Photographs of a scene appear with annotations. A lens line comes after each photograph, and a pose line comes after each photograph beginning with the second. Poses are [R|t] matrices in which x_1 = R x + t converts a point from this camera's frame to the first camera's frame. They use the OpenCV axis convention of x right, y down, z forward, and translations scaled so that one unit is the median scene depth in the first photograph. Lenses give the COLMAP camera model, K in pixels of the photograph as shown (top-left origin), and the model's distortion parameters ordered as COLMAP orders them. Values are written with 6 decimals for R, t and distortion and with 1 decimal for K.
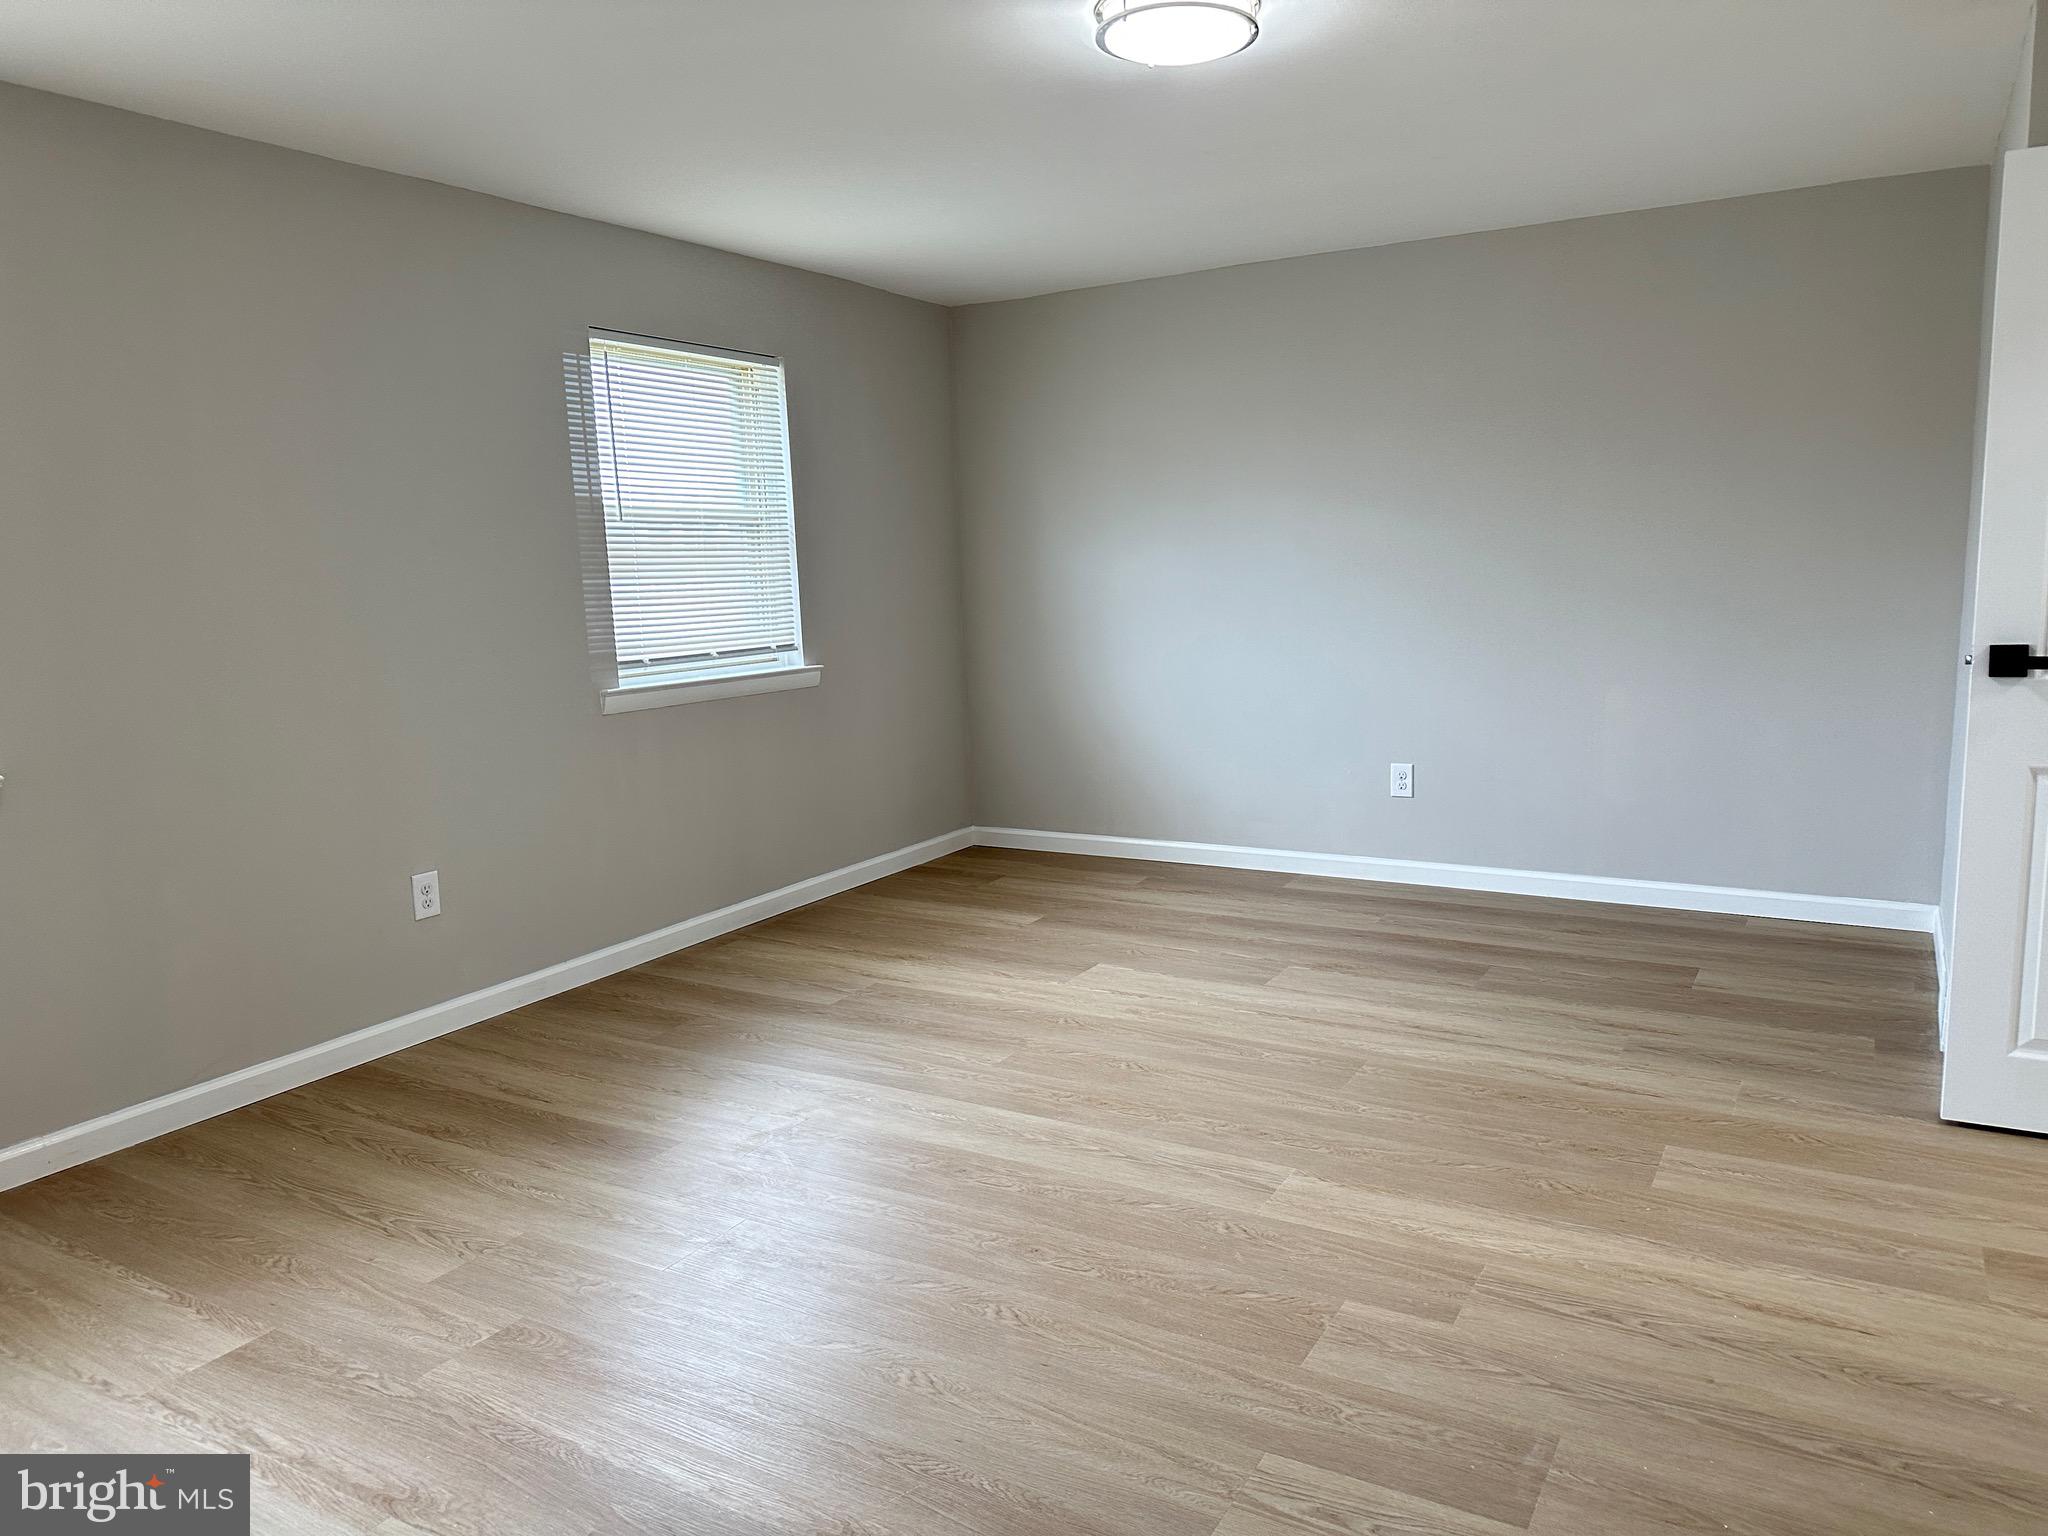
lens RADIAL K [[1436.8, 0, 1040.8], [0, 1436.8, 782.2], [0, 0, 1]] dist [0.046453, -0.078502]
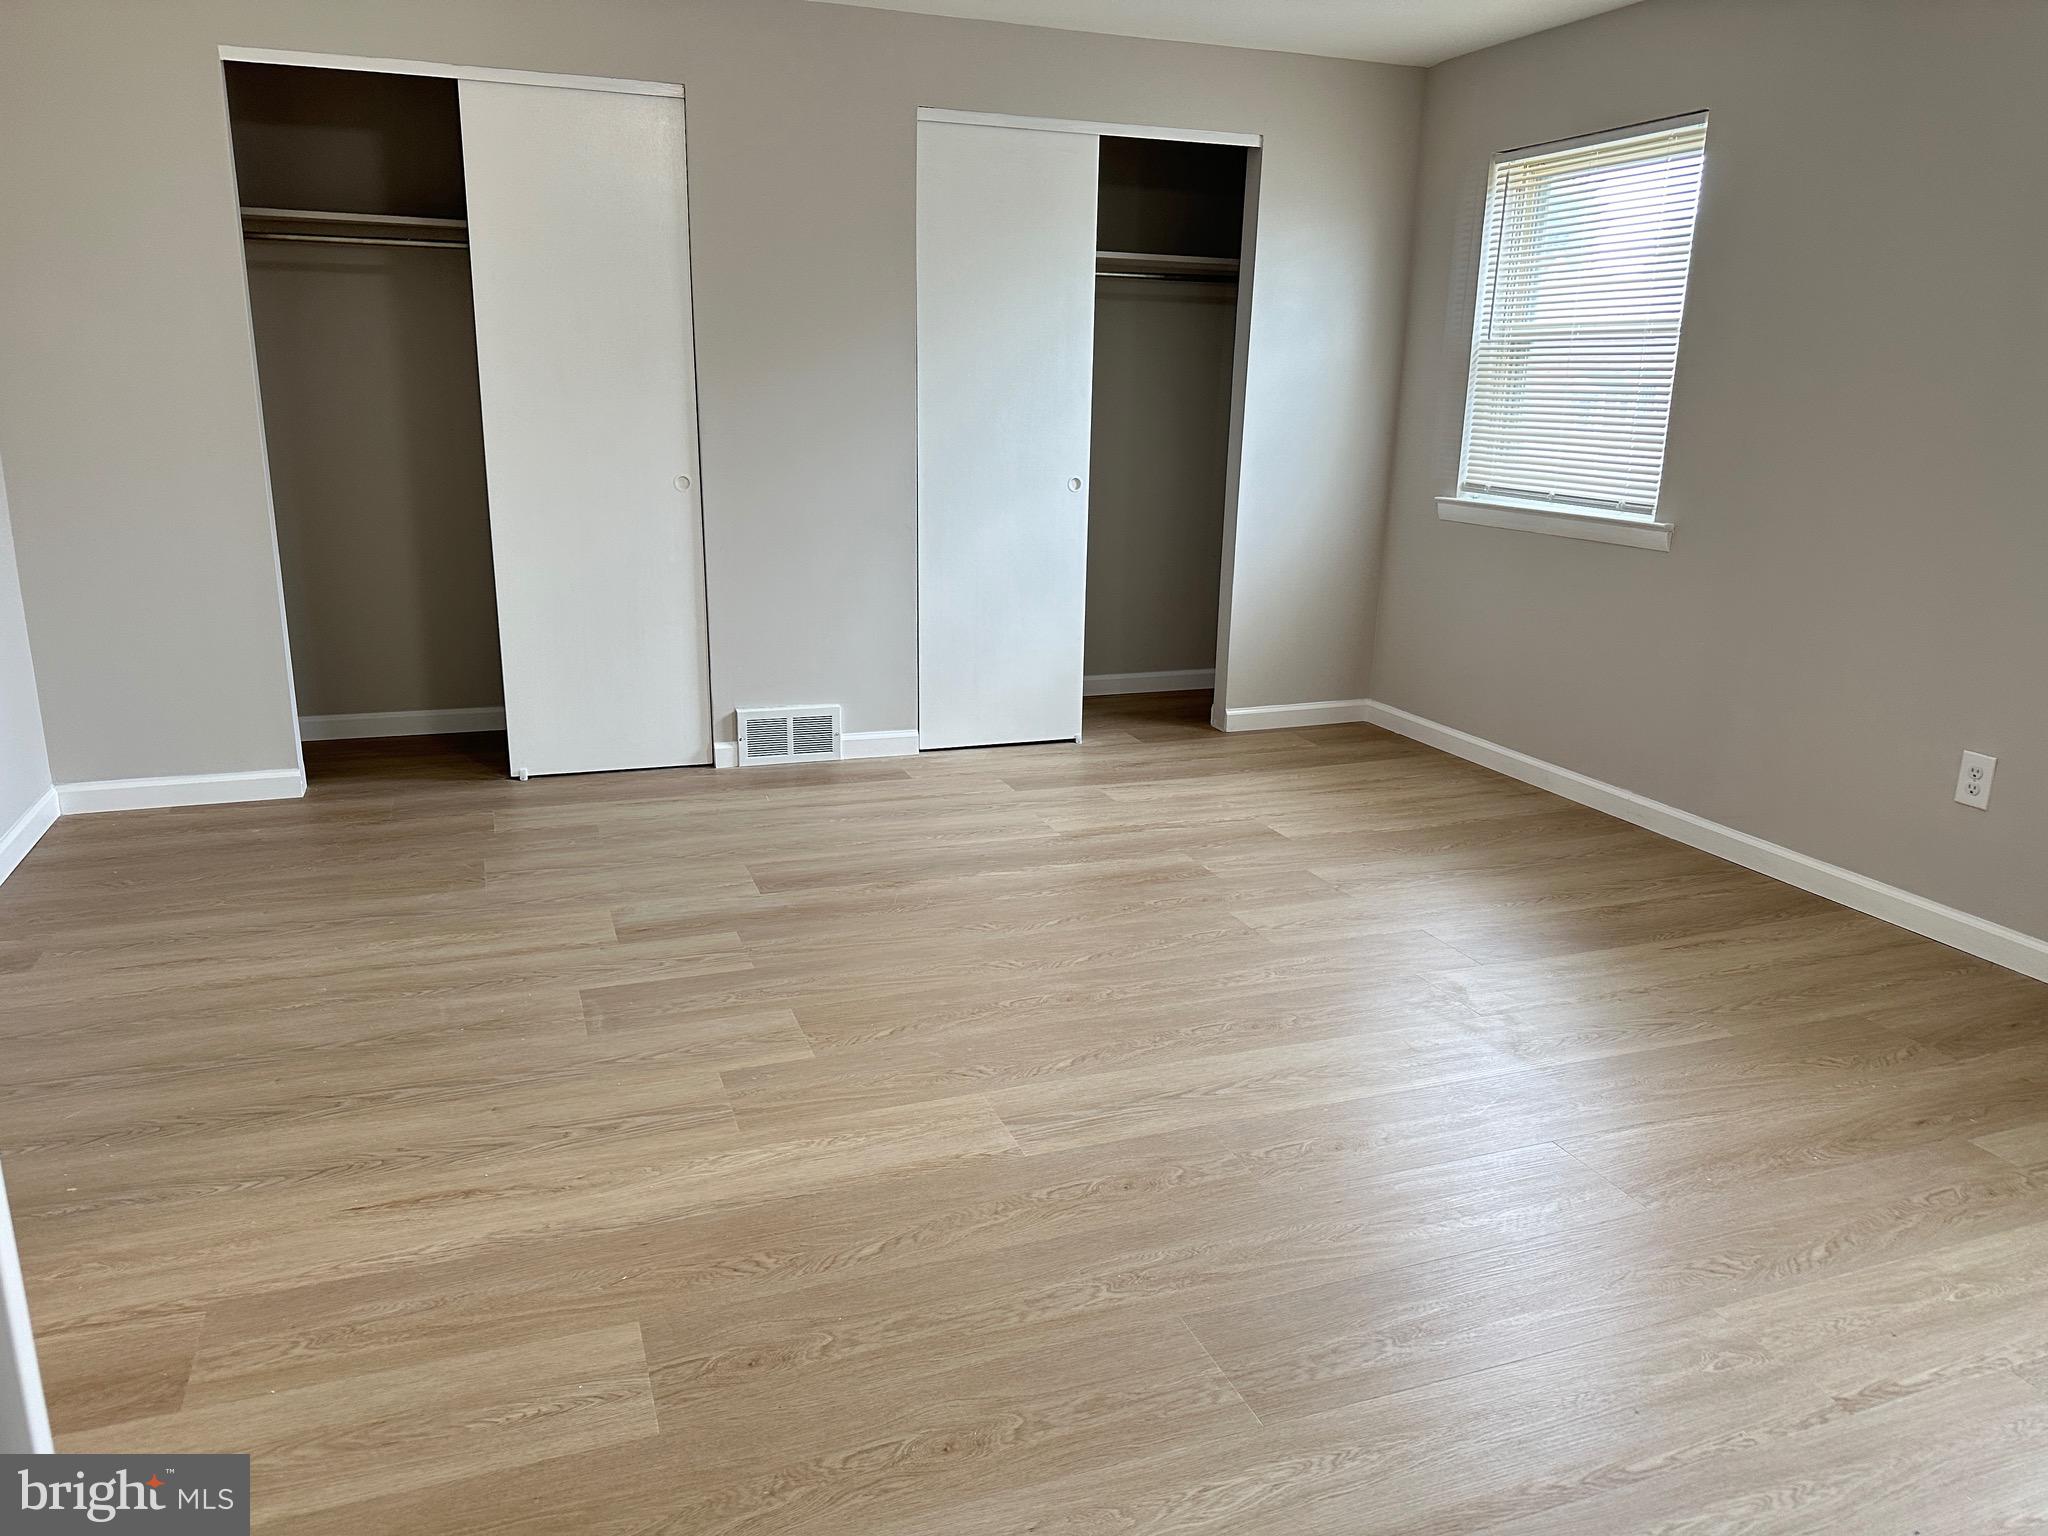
lens RADIAL K [[1436.8, 0, 989.3], [0, 1436.8, 786.2], [0, 0, 1]] dist [0.046453, -0.078502]
pose [[-0.652874, 0.222316, -0.724107, 0.644934], [-0.124048, 0.911672, 0.391748, -0.203695], [0.747240, 0.345586, -0.567629, 1.220719]]
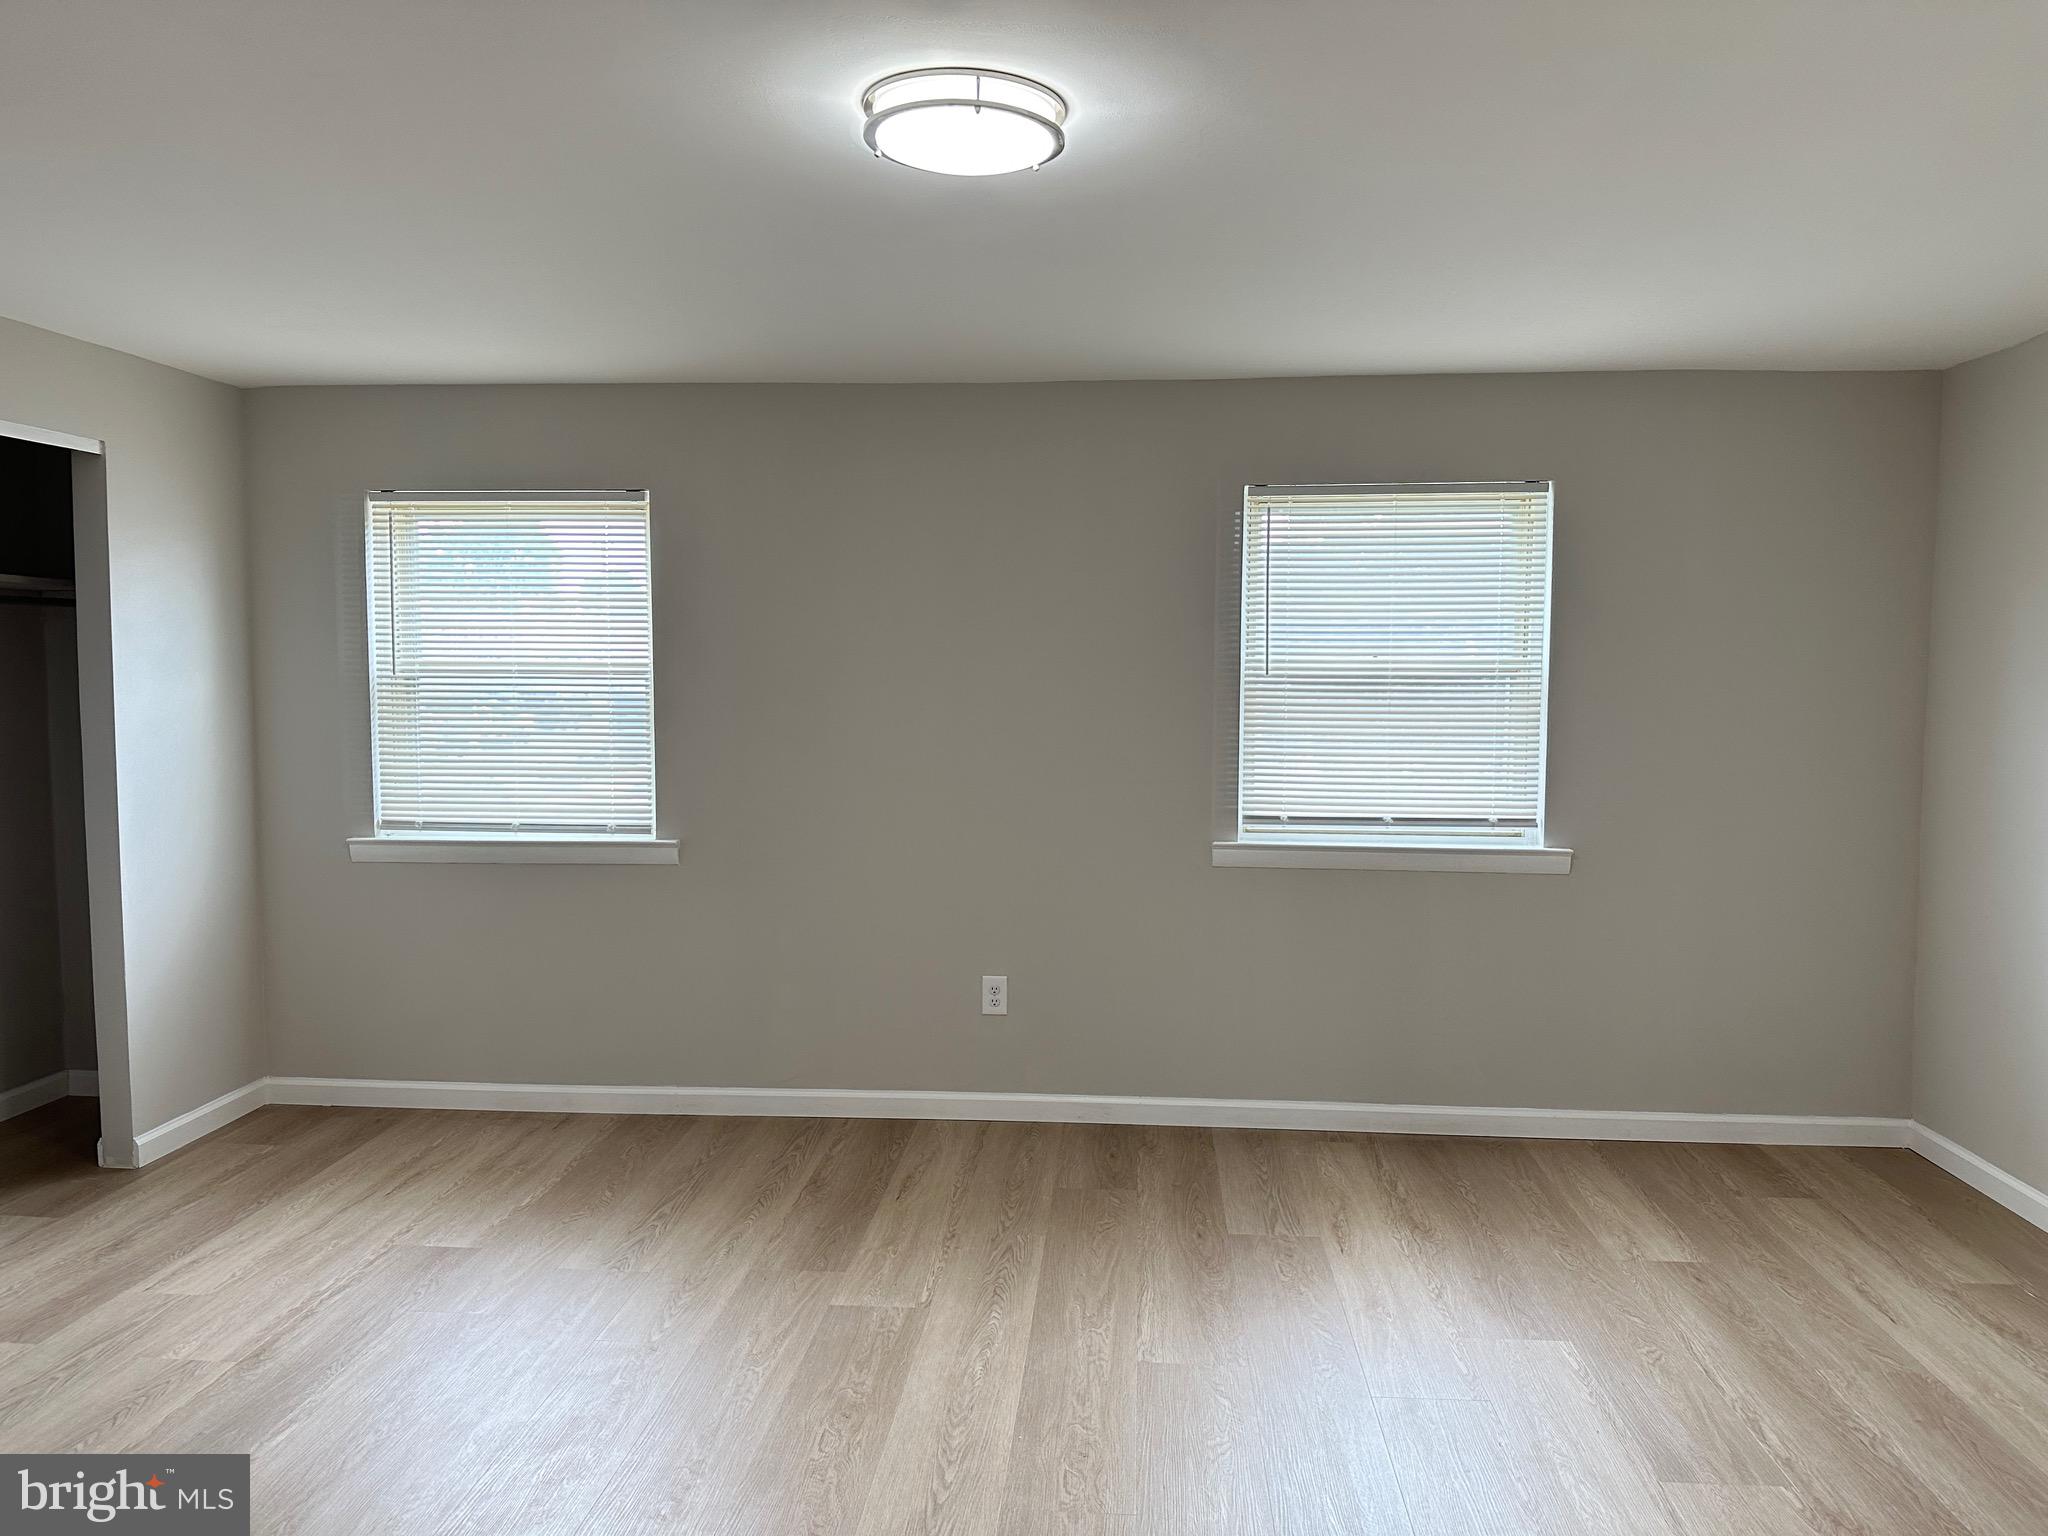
lens RADIAL K [[1436.8, 0, 1042.8], [0, 1436.8, 770.2], [0, 0, 1]] dist [0.046453, -0.078502]
pose [[0.424452, 0.091407, -0.900825, 0.696467], [-0.162166, 0.986479, 0.023689, -0.151598], [0.890810, 0.136028, 0.433536, 0.601443]]
